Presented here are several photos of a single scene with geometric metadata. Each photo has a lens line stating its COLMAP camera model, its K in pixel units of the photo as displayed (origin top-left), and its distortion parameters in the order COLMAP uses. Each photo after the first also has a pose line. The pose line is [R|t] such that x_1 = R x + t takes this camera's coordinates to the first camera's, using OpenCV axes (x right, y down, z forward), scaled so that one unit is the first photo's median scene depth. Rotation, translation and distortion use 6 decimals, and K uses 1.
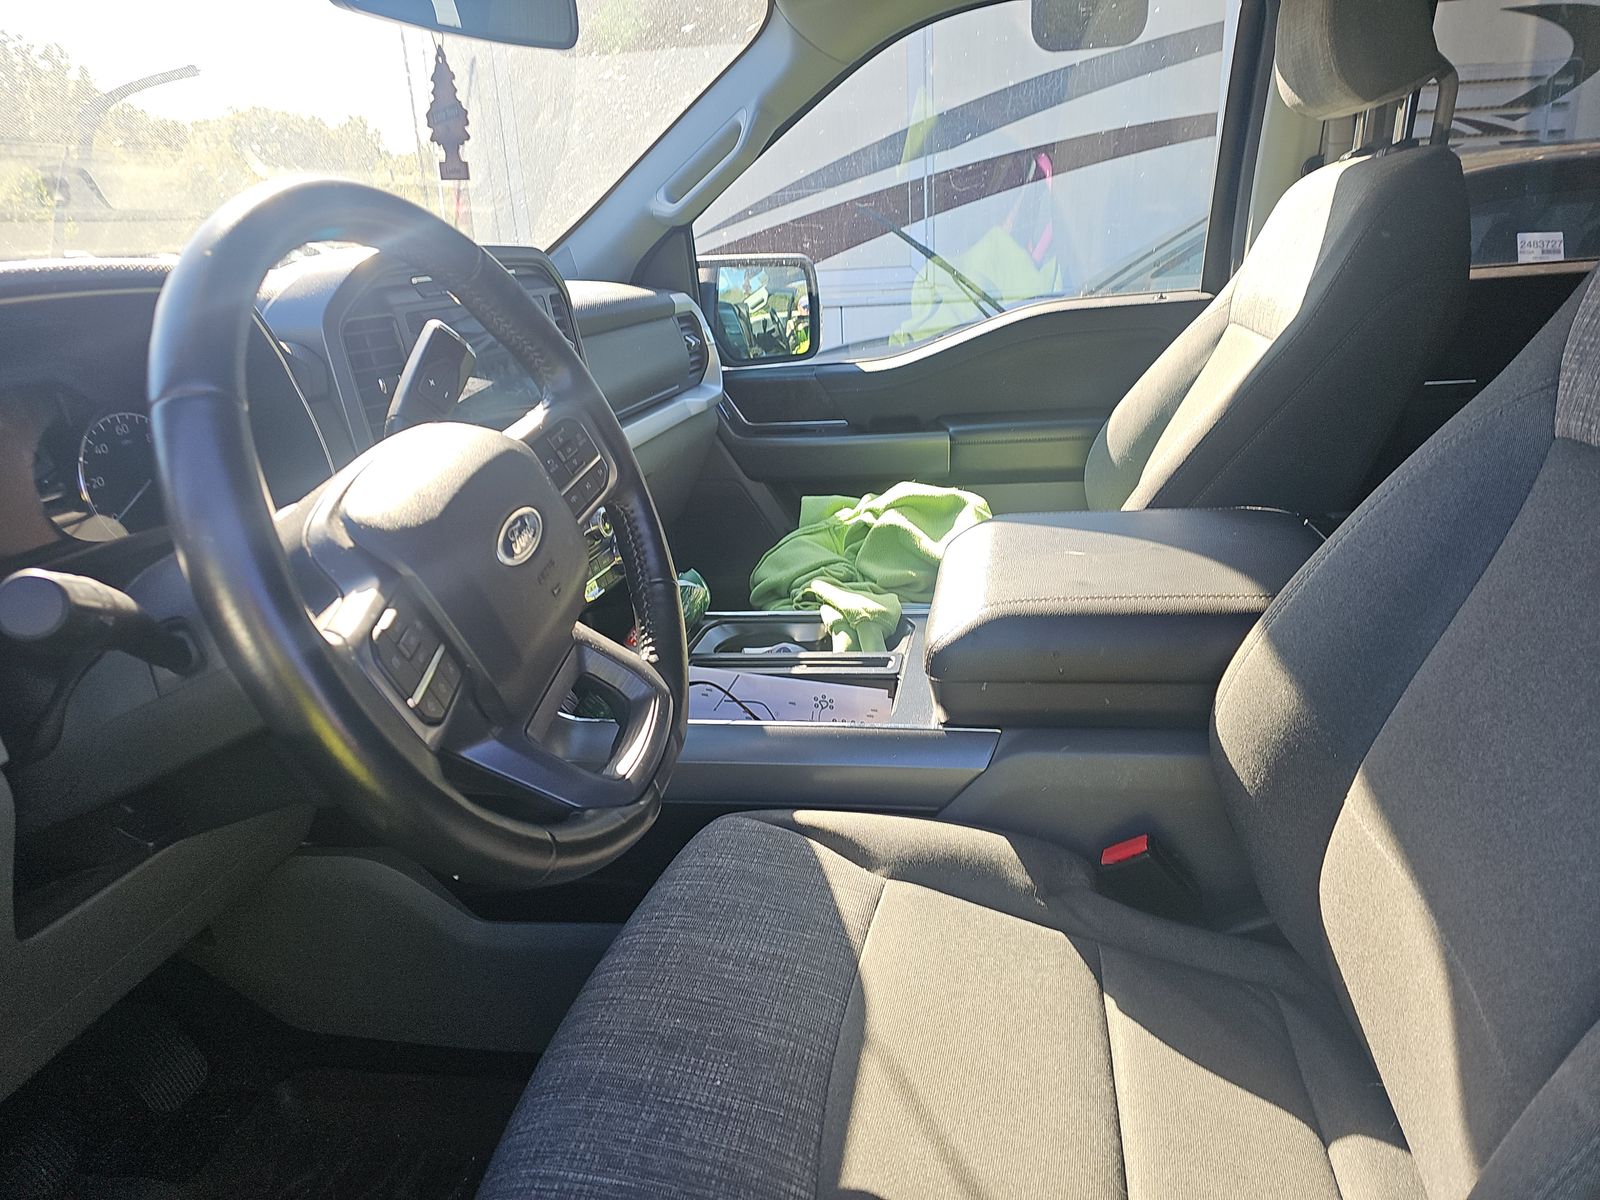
lens RADIAL K [[1046.2, 0, 802.7], [0, 1046.2, 605.0], [0, 0, 1]] dist [0.009961, -0.020277]
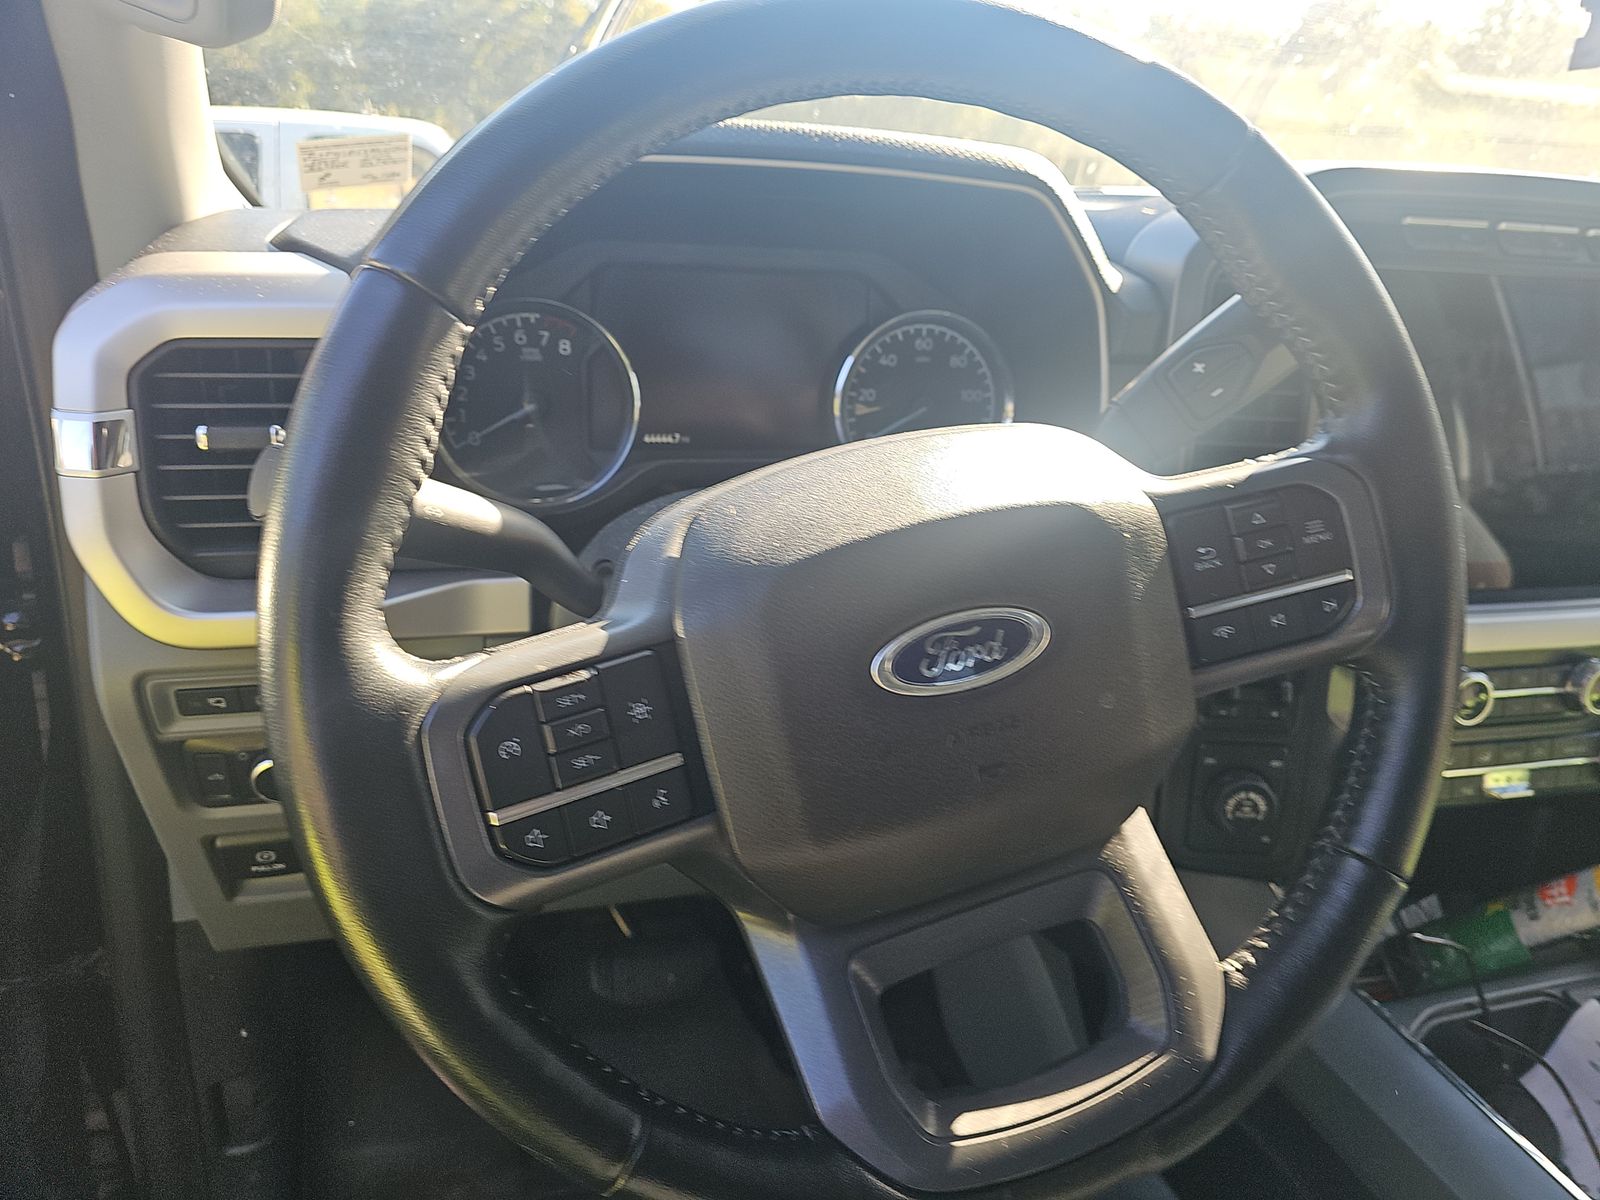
lens RADIAL K [[1046.2, 0, 799.2], [0, 1046.2, 609.1], [0, 0, 1]] dist [0.009961, -0.020277]
pose [[0.426968, 0.395707, -0.813090, 0.109510], [-0.358791, 0.899496, 0.249351, -0.164602], [0.830041, 0.185264, 0.526032, 0.547674]]
